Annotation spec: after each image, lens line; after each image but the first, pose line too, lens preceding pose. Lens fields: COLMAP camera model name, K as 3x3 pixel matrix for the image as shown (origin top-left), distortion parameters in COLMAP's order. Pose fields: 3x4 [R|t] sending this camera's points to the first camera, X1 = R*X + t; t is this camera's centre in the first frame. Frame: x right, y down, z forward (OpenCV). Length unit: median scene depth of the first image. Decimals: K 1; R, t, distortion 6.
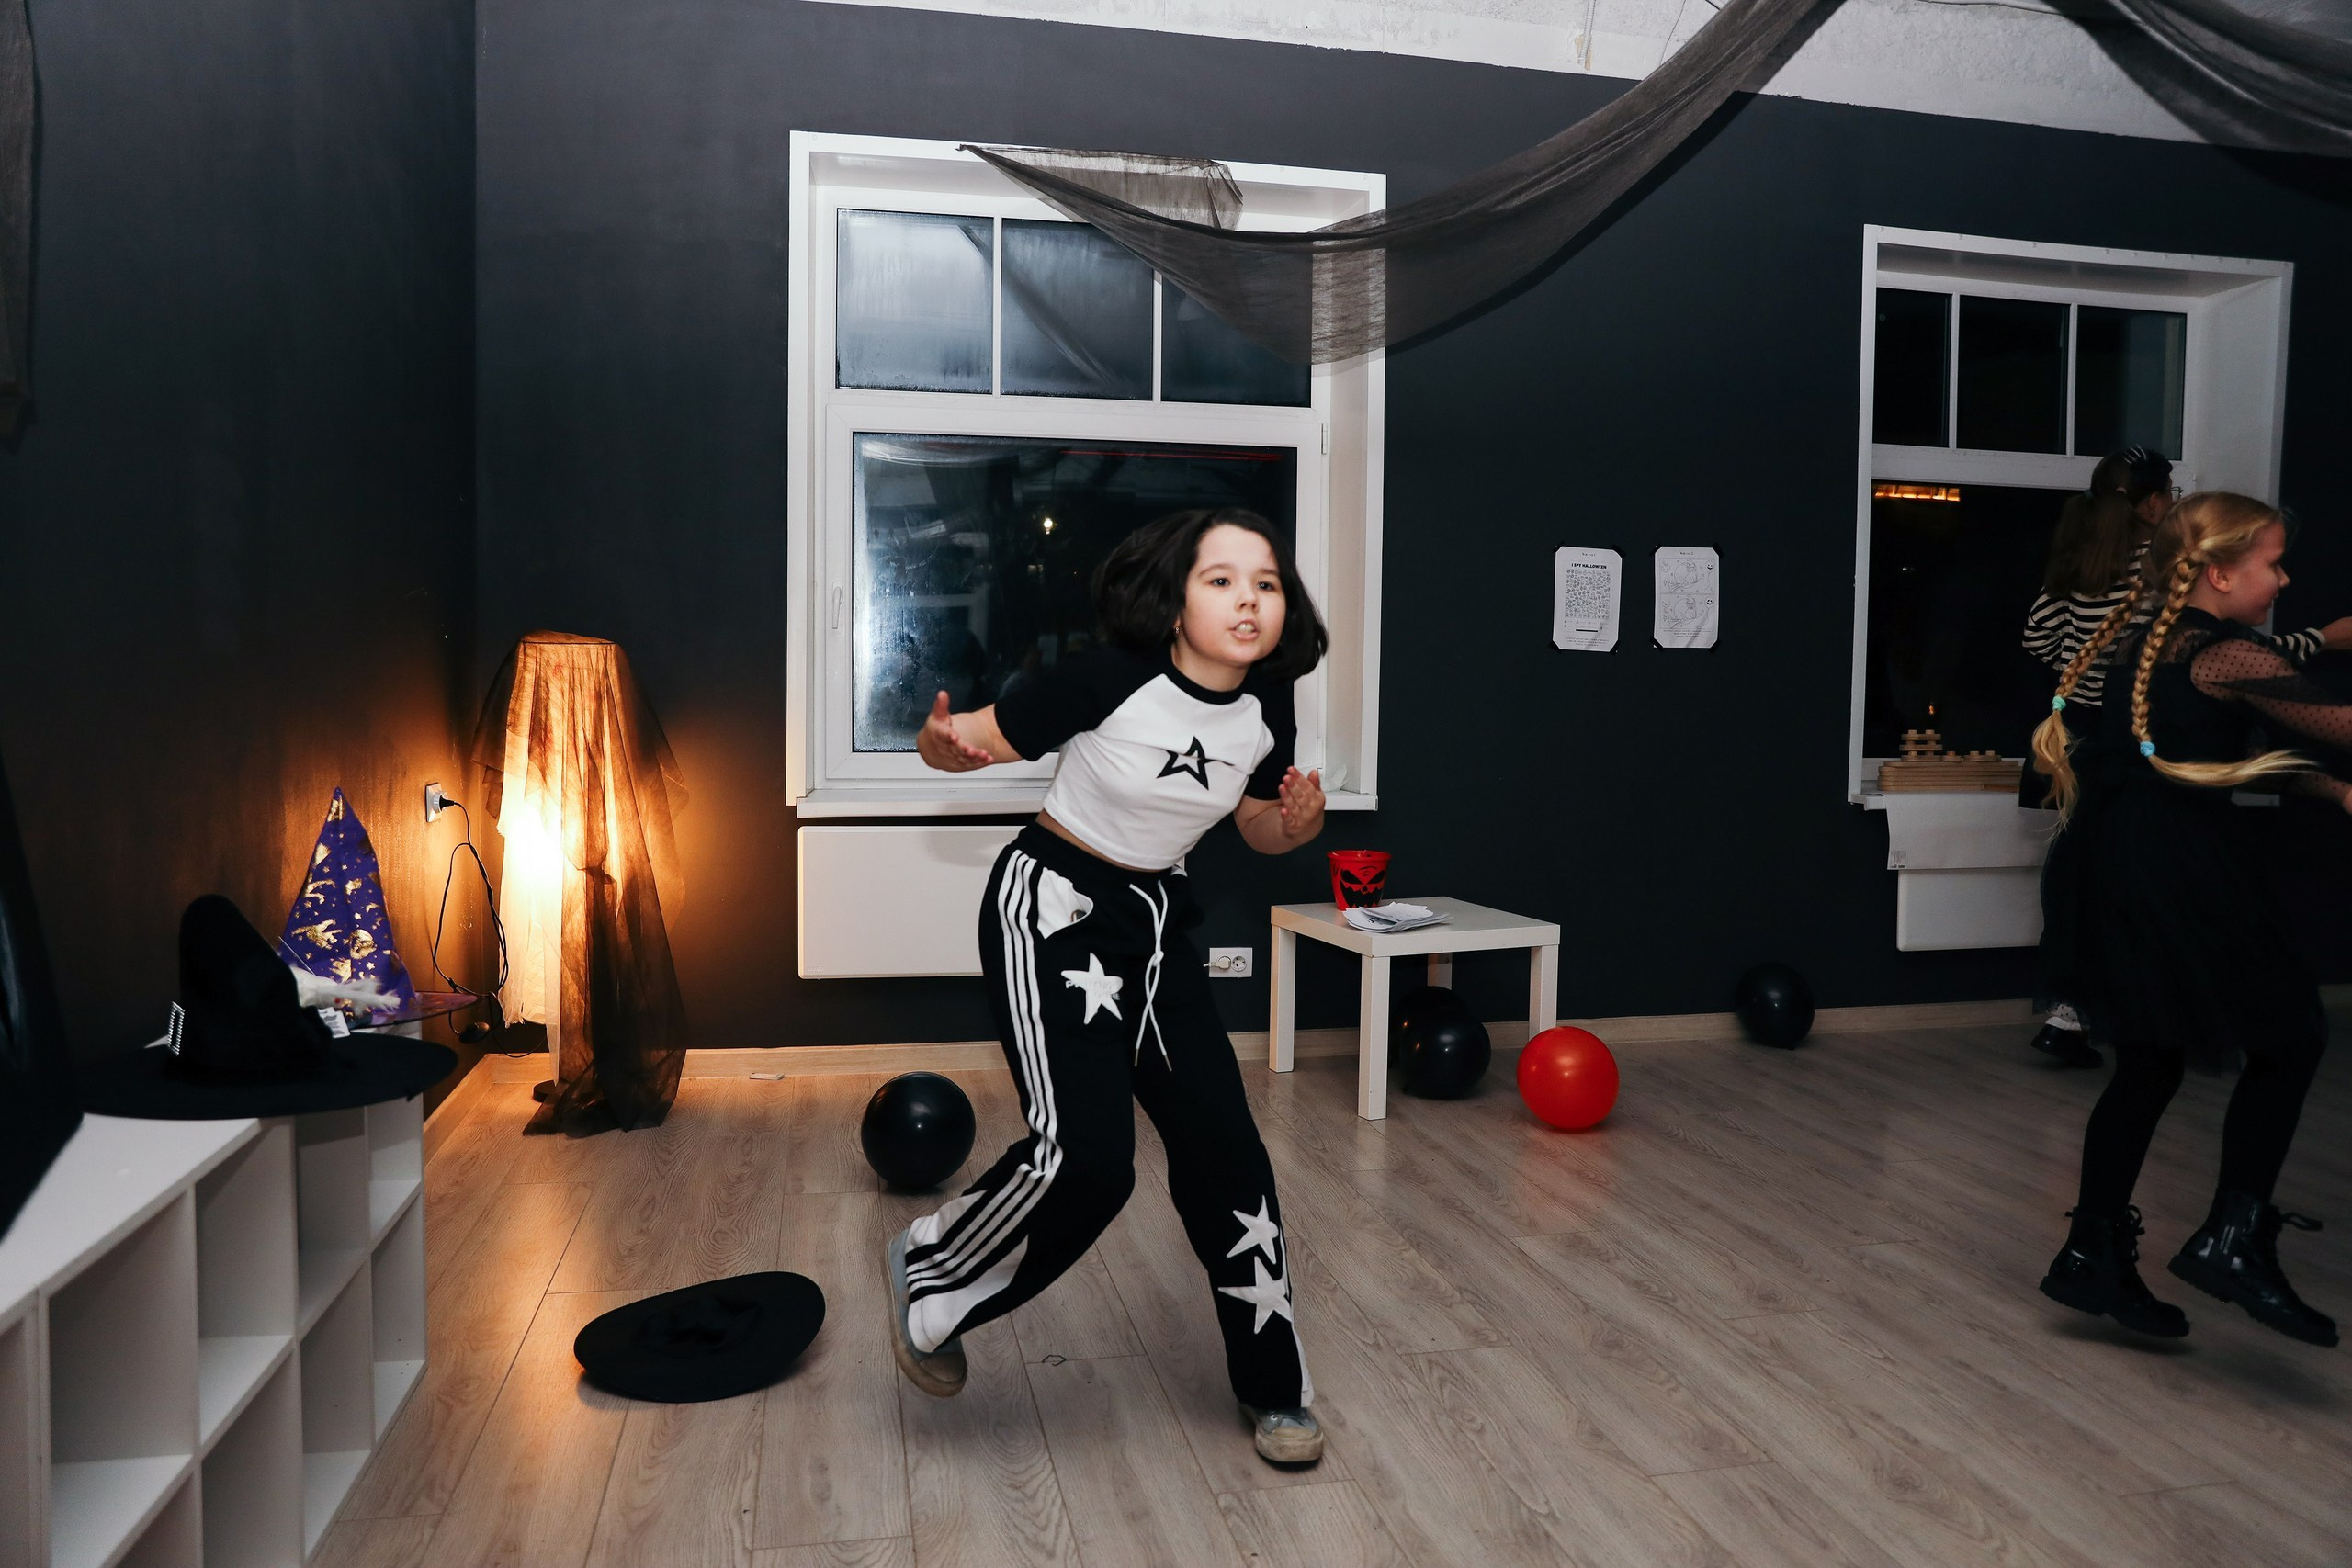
lens RADIAL K [[1600.0, 0, 1176.9], [0, 1600.0, 796.1], [0, 0, 1]] dist [-0.107600, 0.076497]
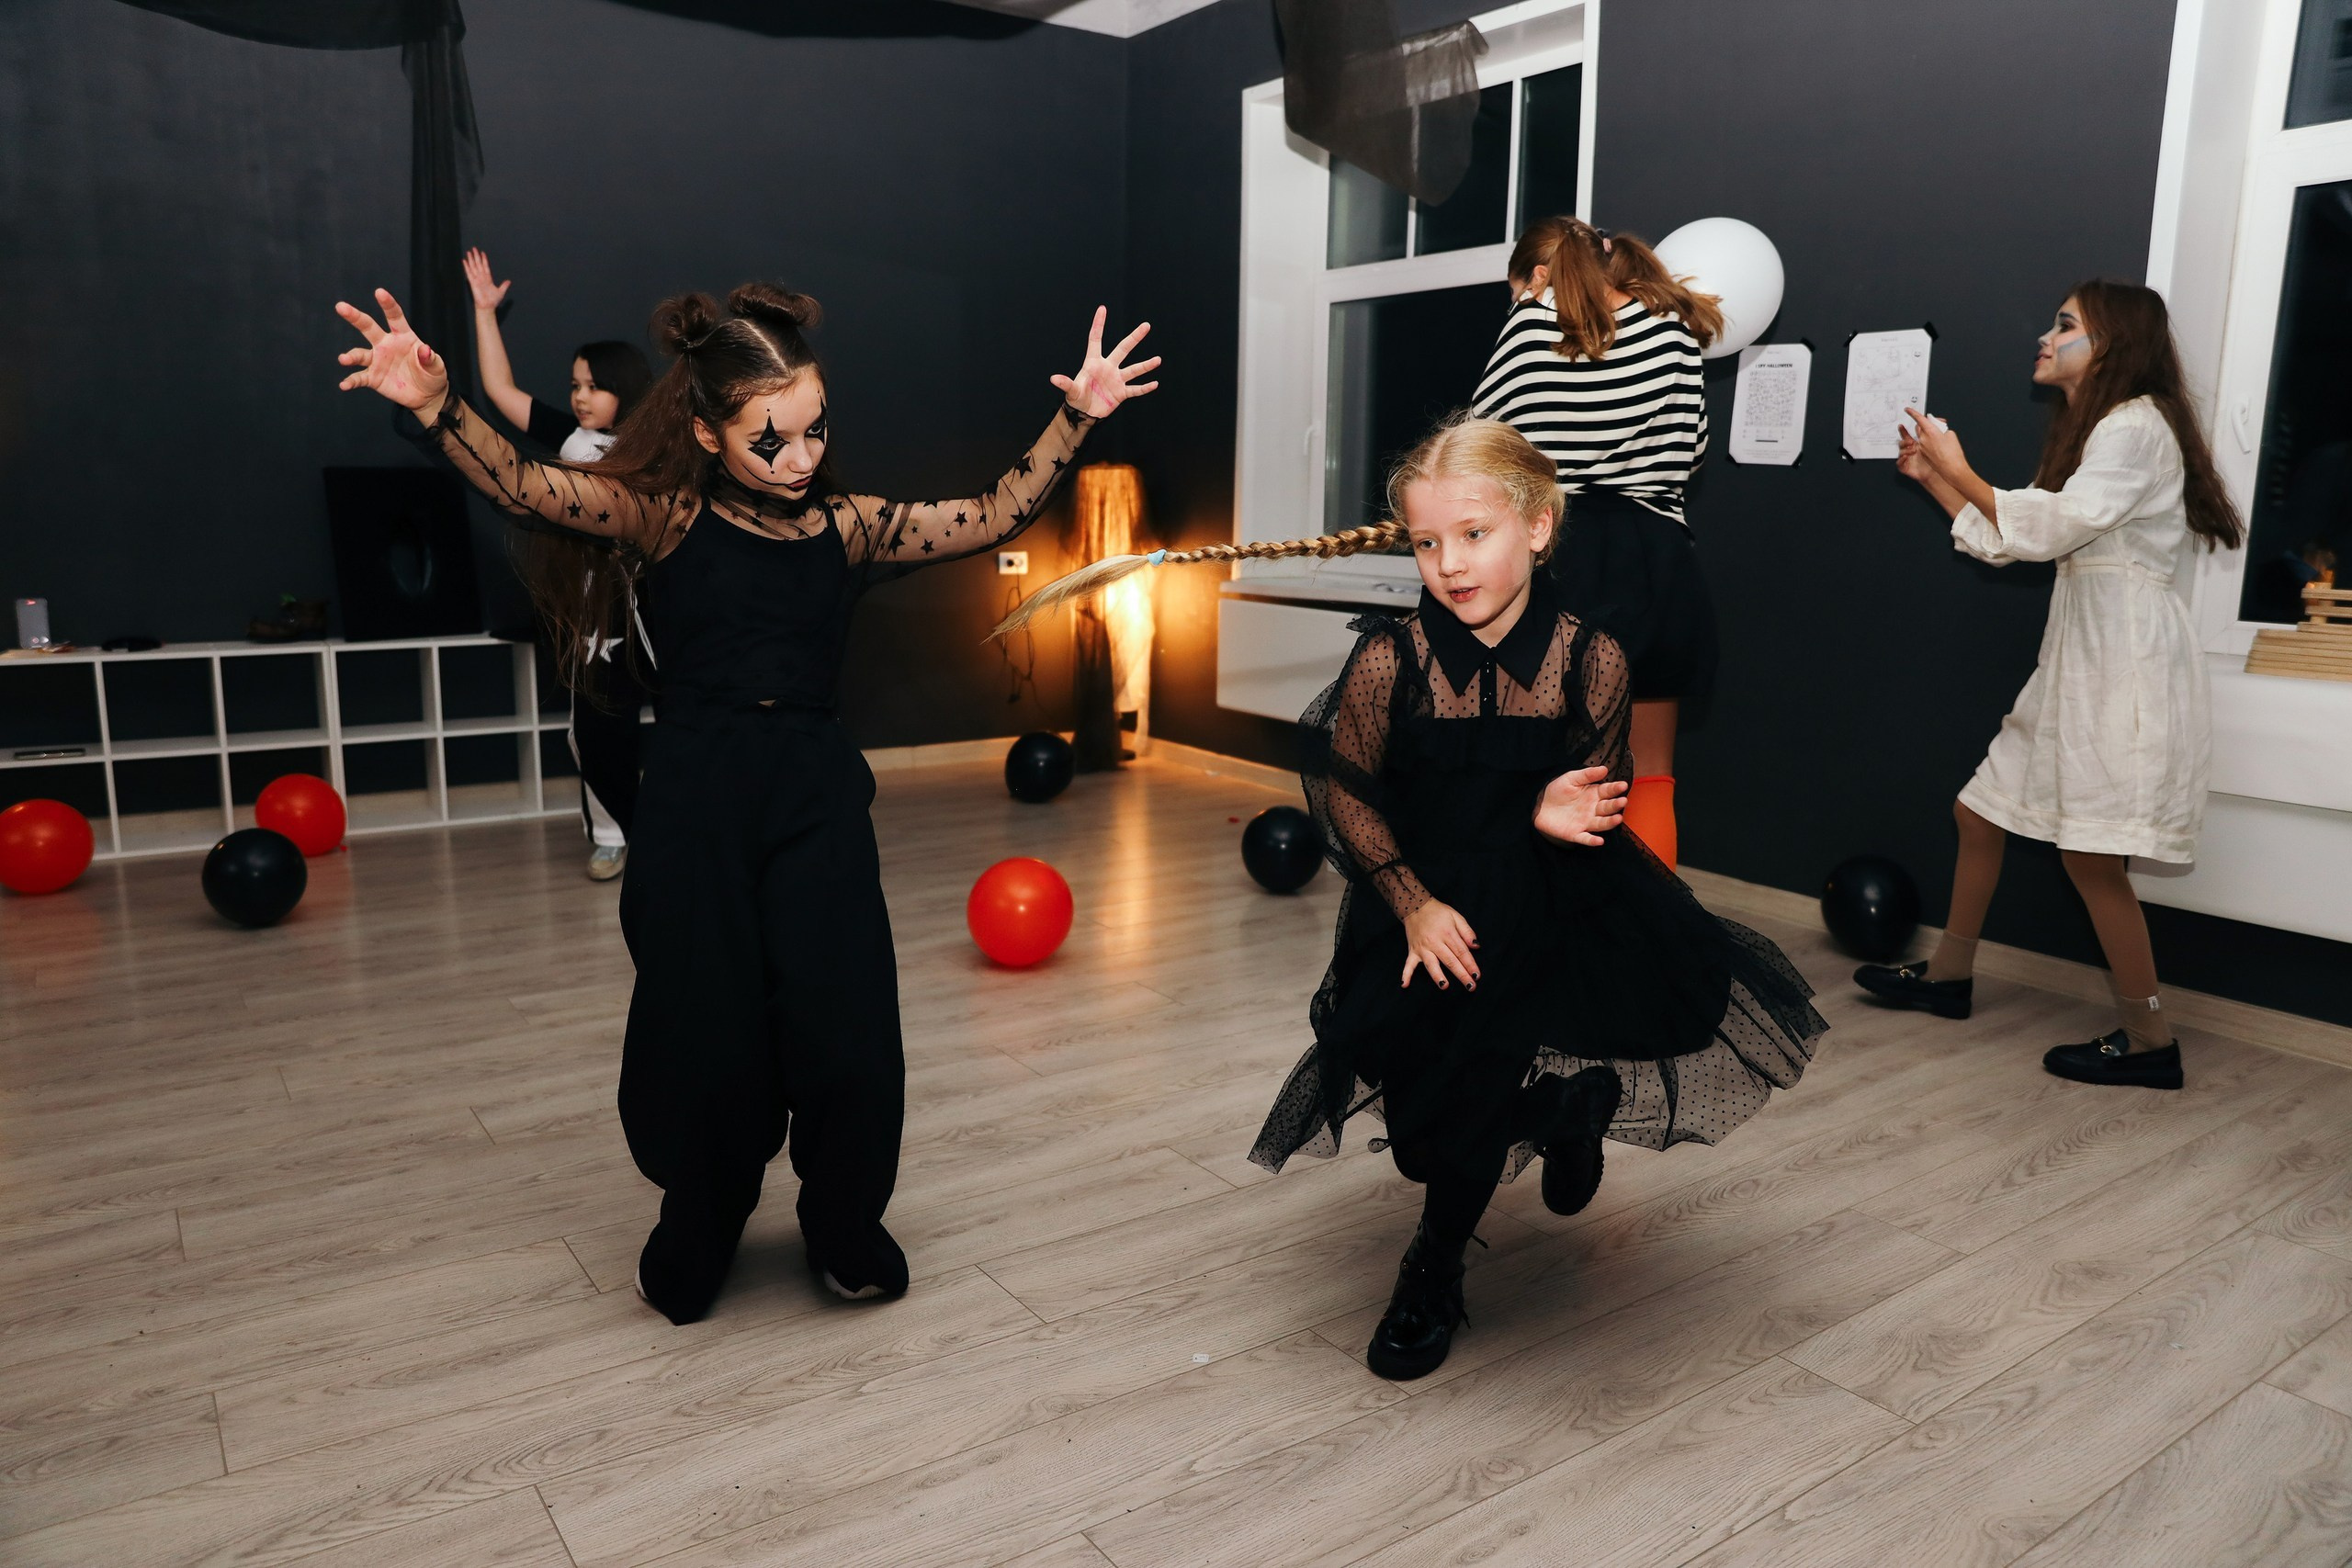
lens RADIAL K [[1600.0, 0, 1176.9], [0, 1600.0, 796.1], [0, 0, 1]] dist [-0.107600, 0.076497]
pose [[0.383906, 0.170462, -0.907502, 0.984744], [-0.041887, 0.985015, 0.167303, -0.043953], [0.922422, -0.026216, 0.385293, 0.368928]]
